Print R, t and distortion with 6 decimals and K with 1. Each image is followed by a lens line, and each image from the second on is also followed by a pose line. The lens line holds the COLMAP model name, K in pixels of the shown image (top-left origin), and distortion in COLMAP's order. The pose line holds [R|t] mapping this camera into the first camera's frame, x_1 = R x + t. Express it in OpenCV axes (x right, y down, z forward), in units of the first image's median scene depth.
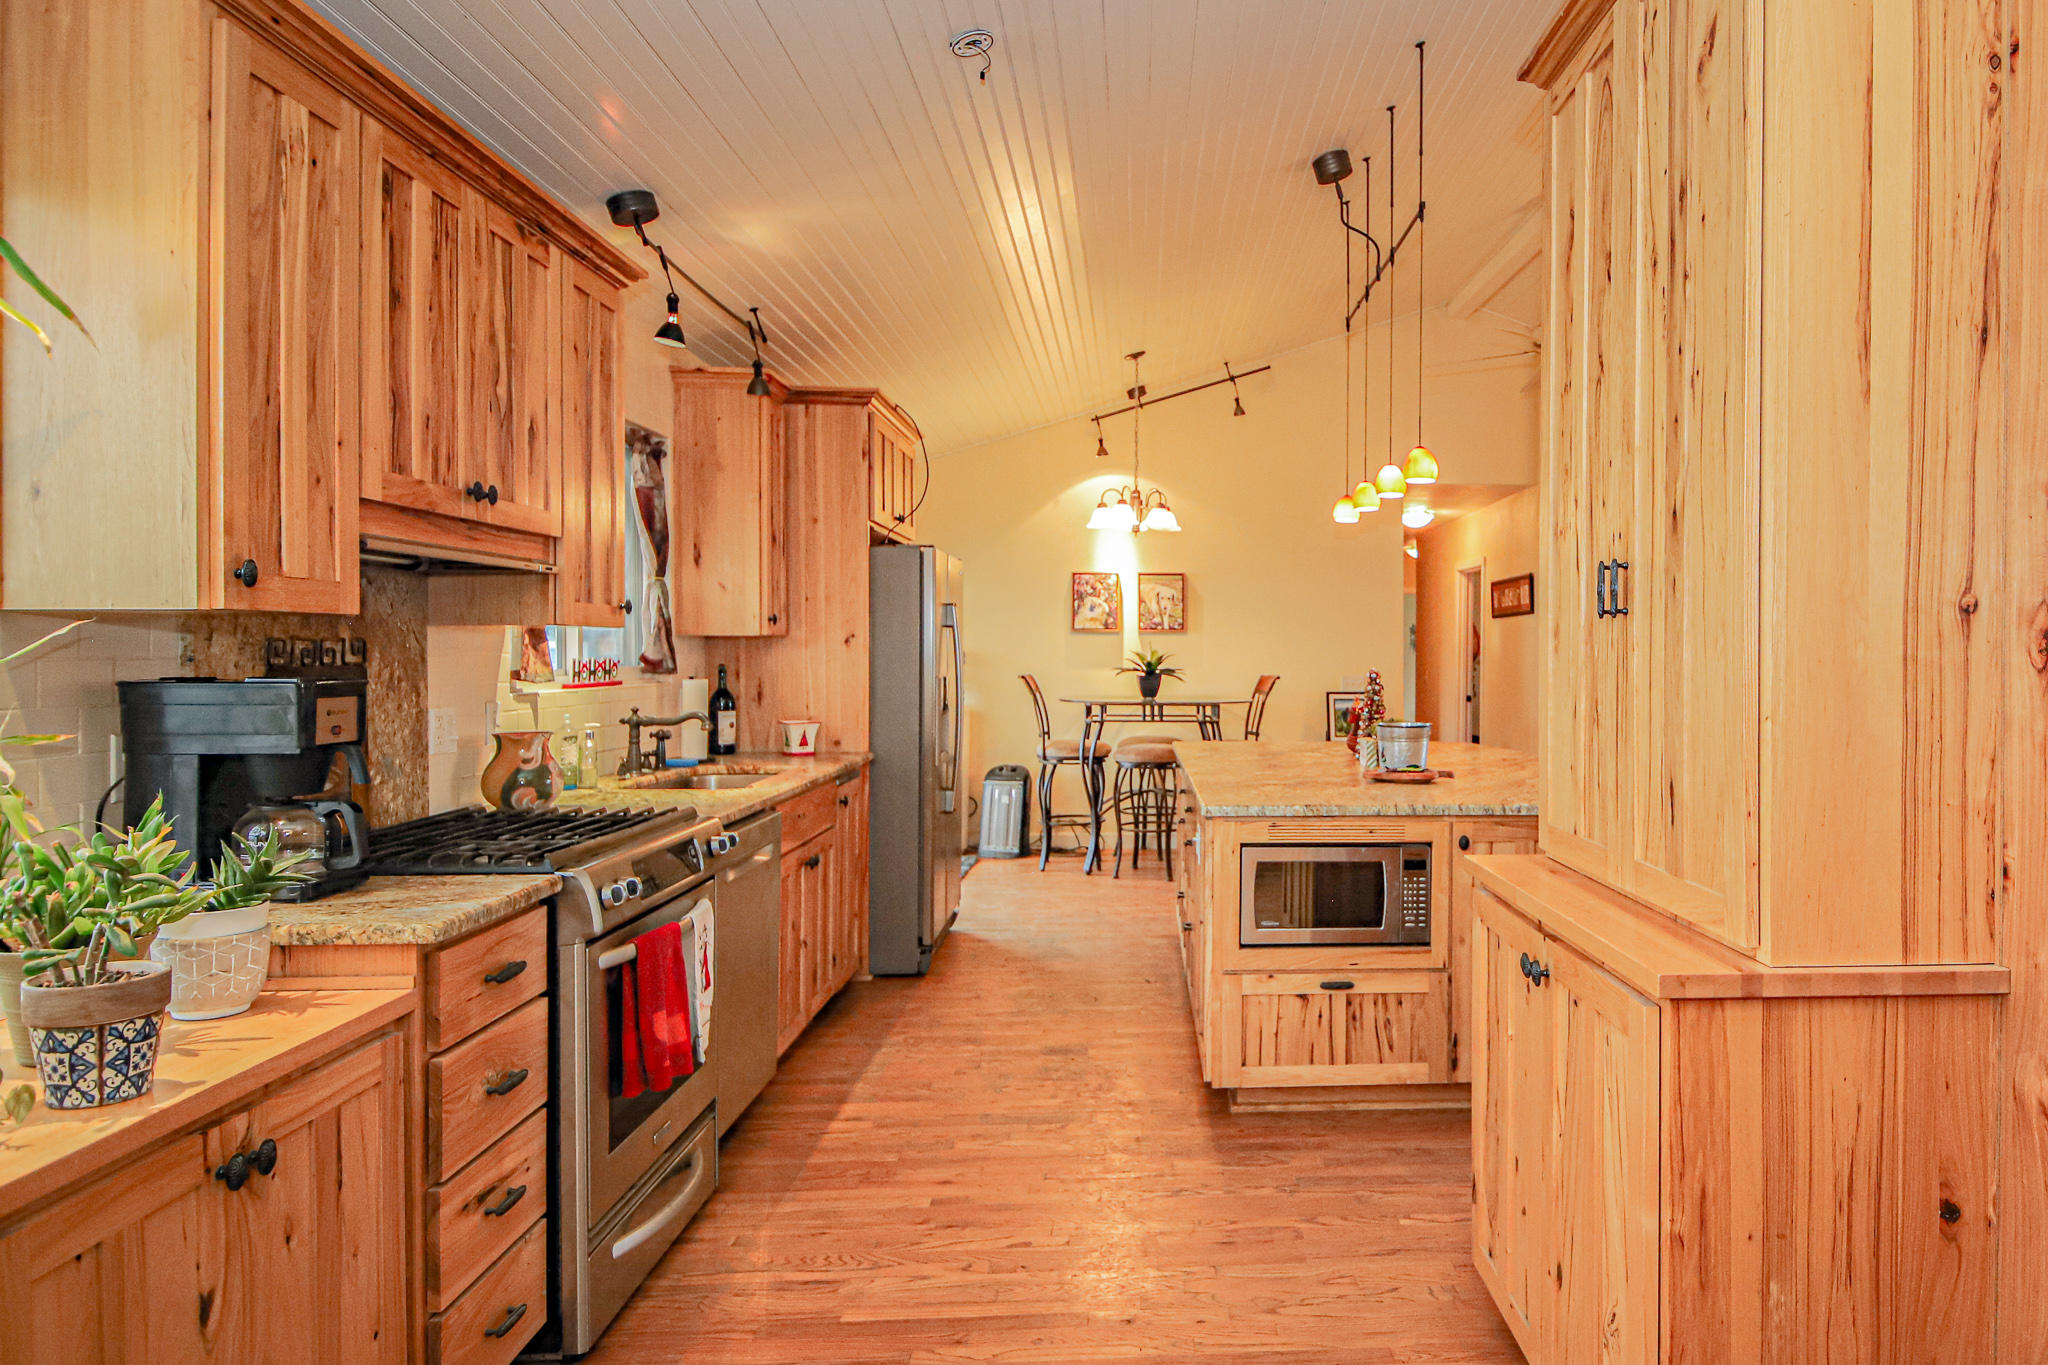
lens RADIAL K [[1253.8, 0, 1252.0], [0, 1253.8, 657.2], [0, 0, 1]] dist [0.029867, -0.040170]
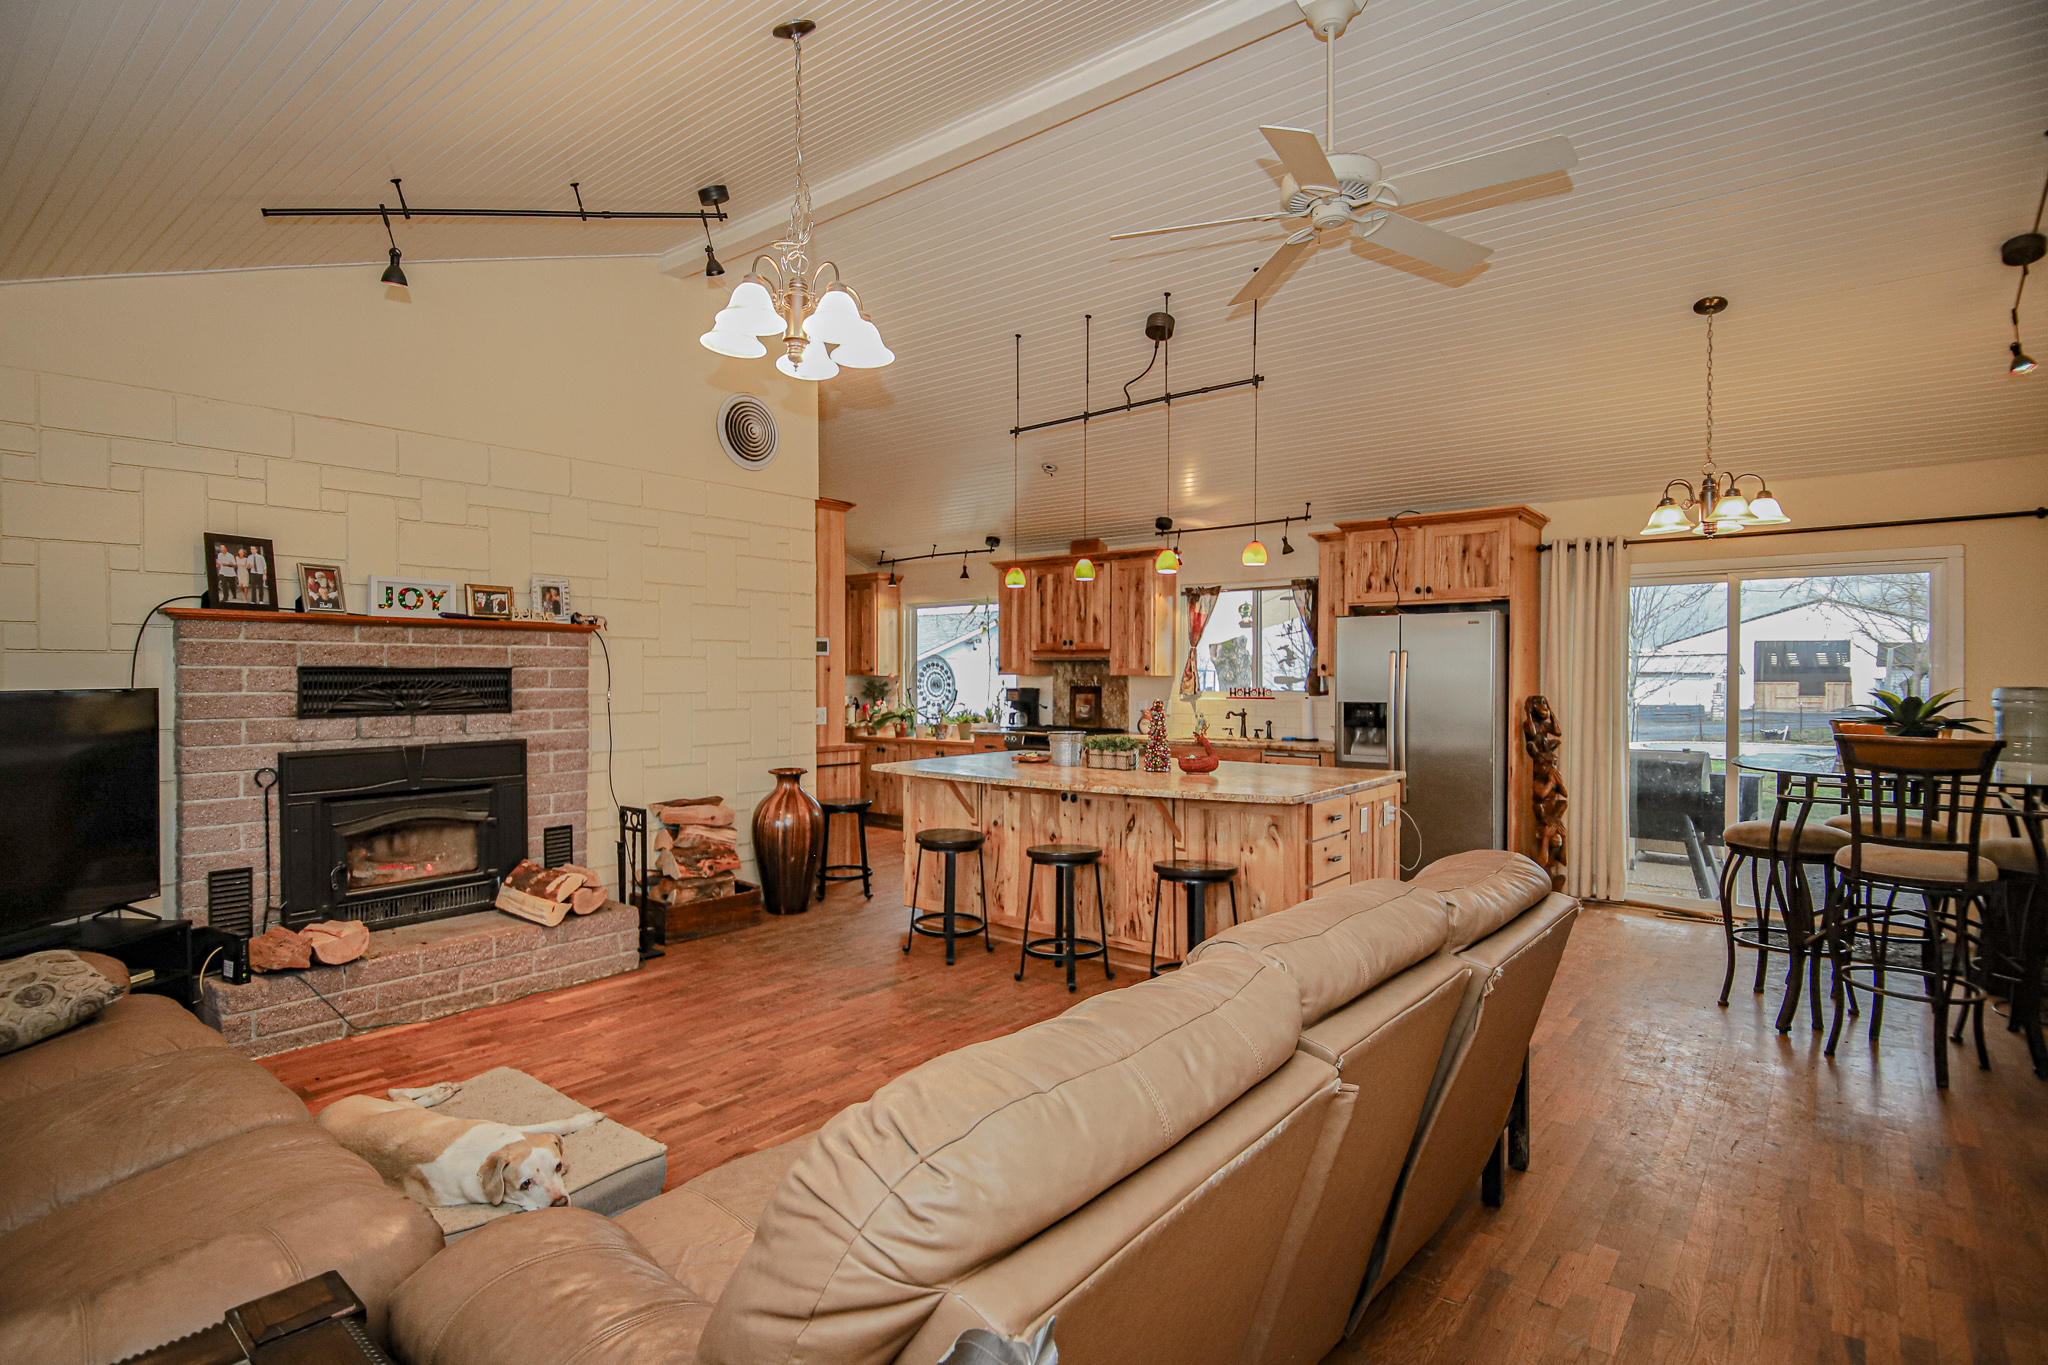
lens RADIAL K [[1016.0, 0, 992.6], [0, 1016.0, 687.3], [0, 0, 1]] dist [0.042095, -0.050054]
pose [[-0.707645, 0.001742, -0.706566, 1.041146], [-0.008765, 0.999898, 0.011244, -0.014432], [0.706514, 0.014150, -0.707558, 1.785936]]
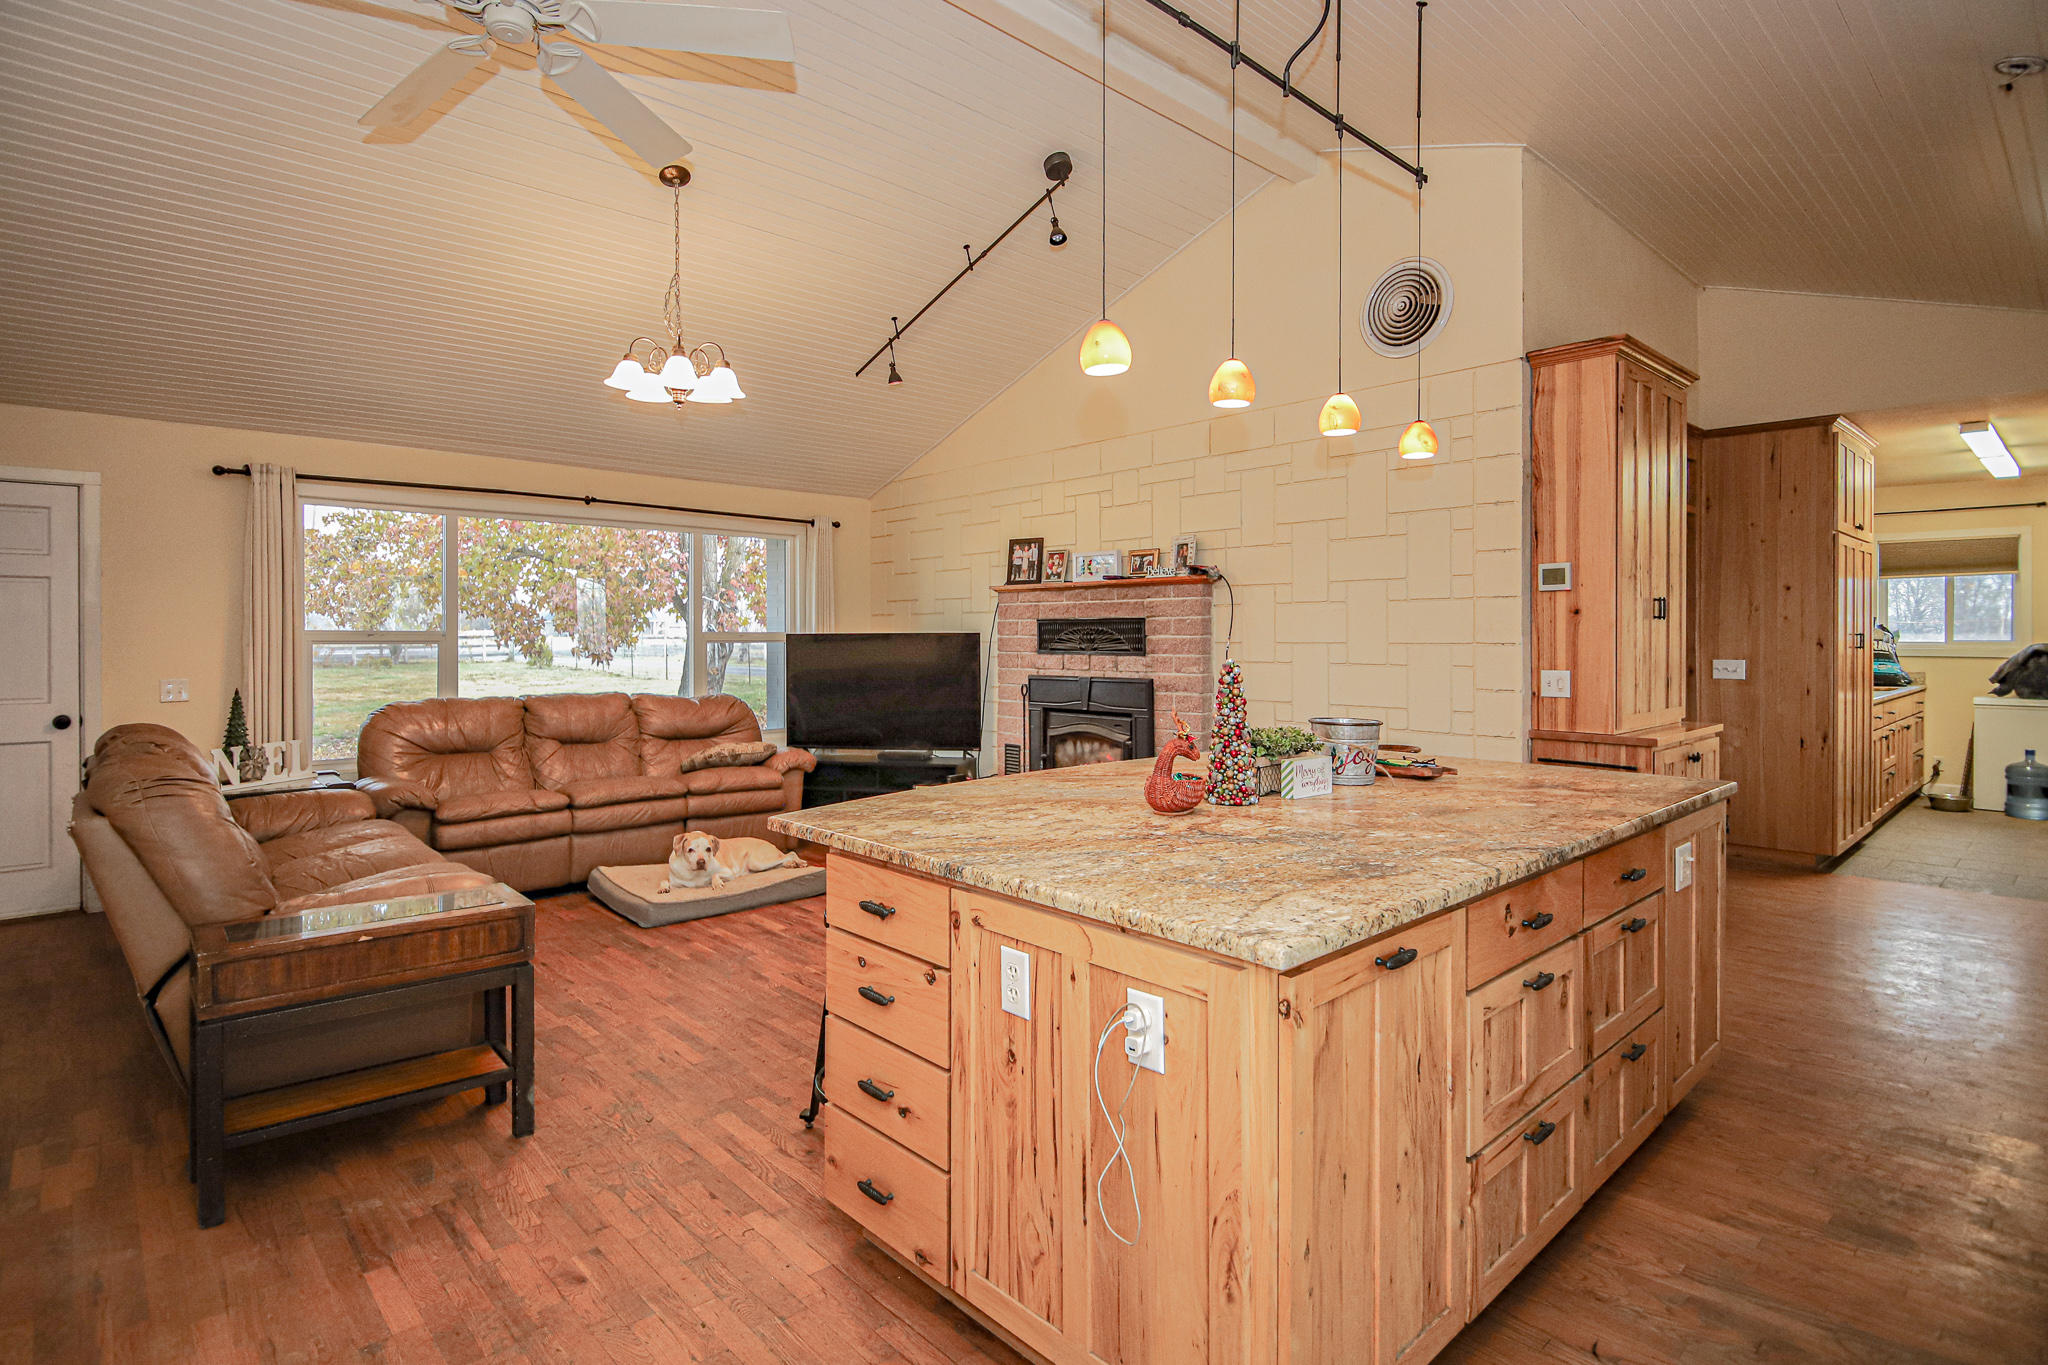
lens RADIAL K [[1024.4, 0, 1019.0], [0, 1024.4, 634.7], [0, 0, 1]] dist [0.038686, -0.040042]
pose [[-0.606863, -0.007415, 0.794772, -0.281024], [0.001264, 0.999946, 0.010295, -0.010672], [-0.794805, 0.007252, -0.606821, 1.559933]]
